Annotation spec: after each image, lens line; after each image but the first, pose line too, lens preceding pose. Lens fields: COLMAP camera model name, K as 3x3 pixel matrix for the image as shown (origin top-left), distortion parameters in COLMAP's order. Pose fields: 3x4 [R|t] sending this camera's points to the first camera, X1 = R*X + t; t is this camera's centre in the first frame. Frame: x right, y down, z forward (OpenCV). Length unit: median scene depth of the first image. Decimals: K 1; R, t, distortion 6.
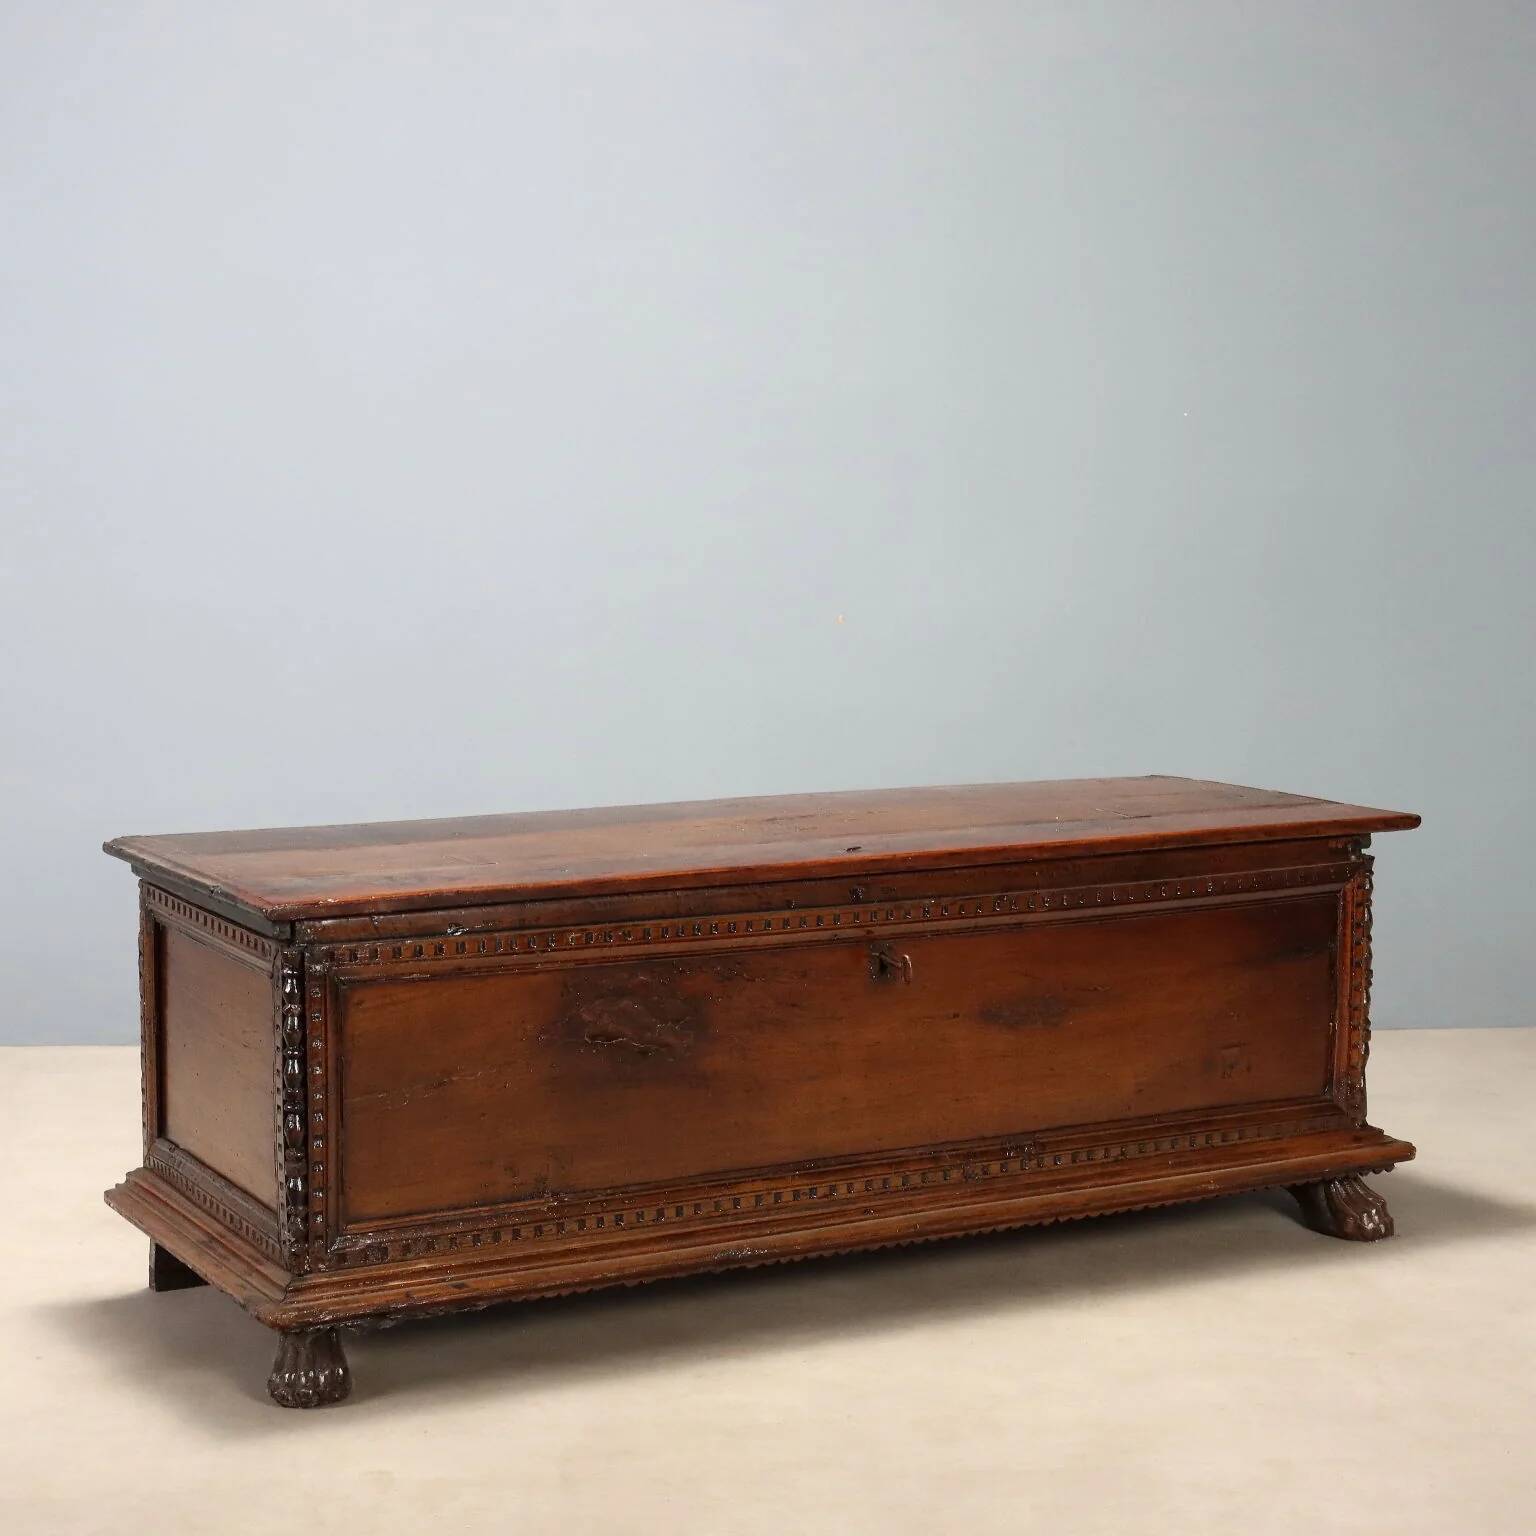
lens RADIAL K [[3124.0, 0, 768.0], [0, 3124.0, 768.0], [0, 0, 1]] dist [0.019888, 0.102823]
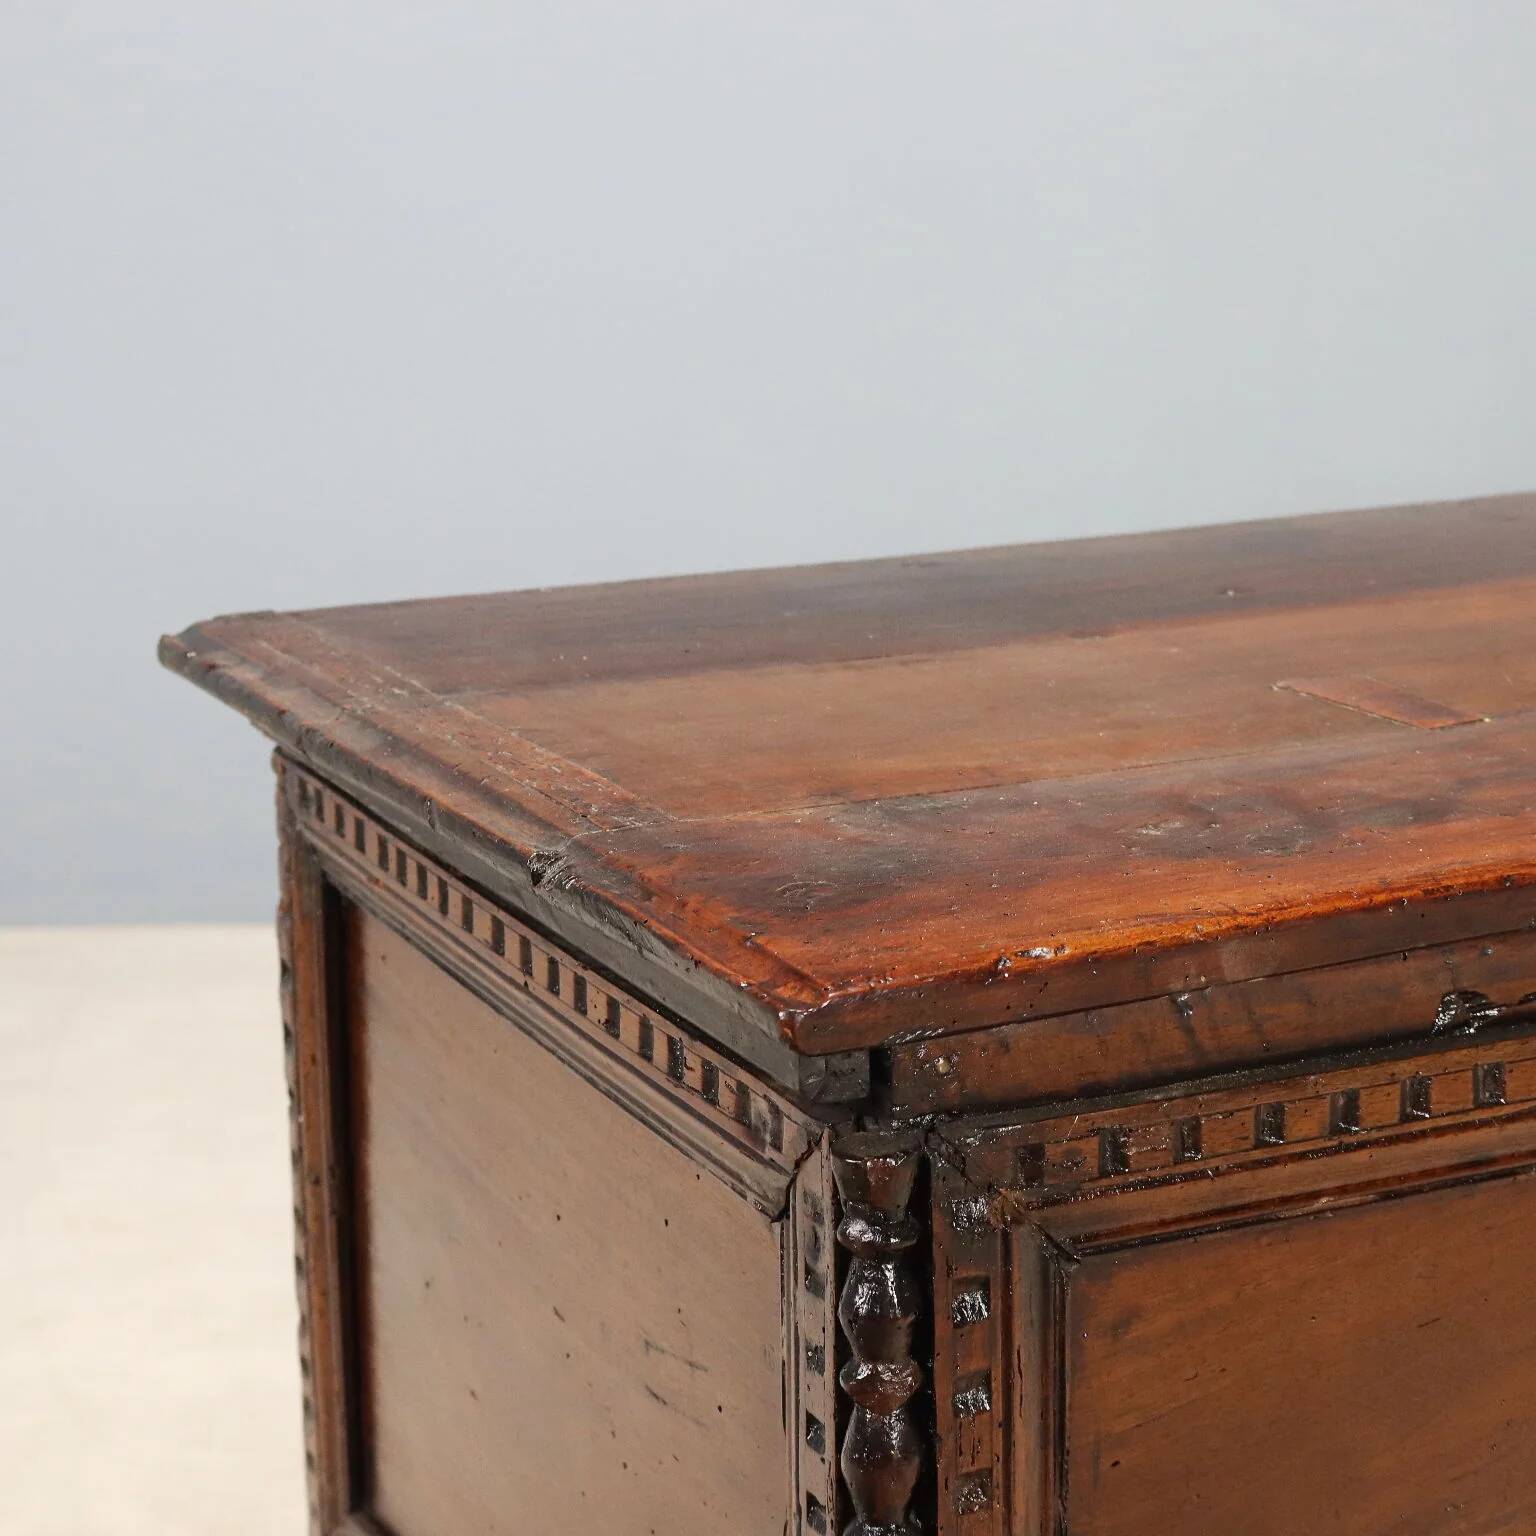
lens RADIAL K [[3124.0, 0, 768.0], [0, 3124.0, 768.0], [0, 0, 1]] dist [0.019888, 0.102823]
pose [[0.998574, -0.002147, -0.053350, -0.141203], [0.008594, 0.992626, 0.120910, -0.001112], [0.052697, -0.121196, 0.991229, 0.725384]]
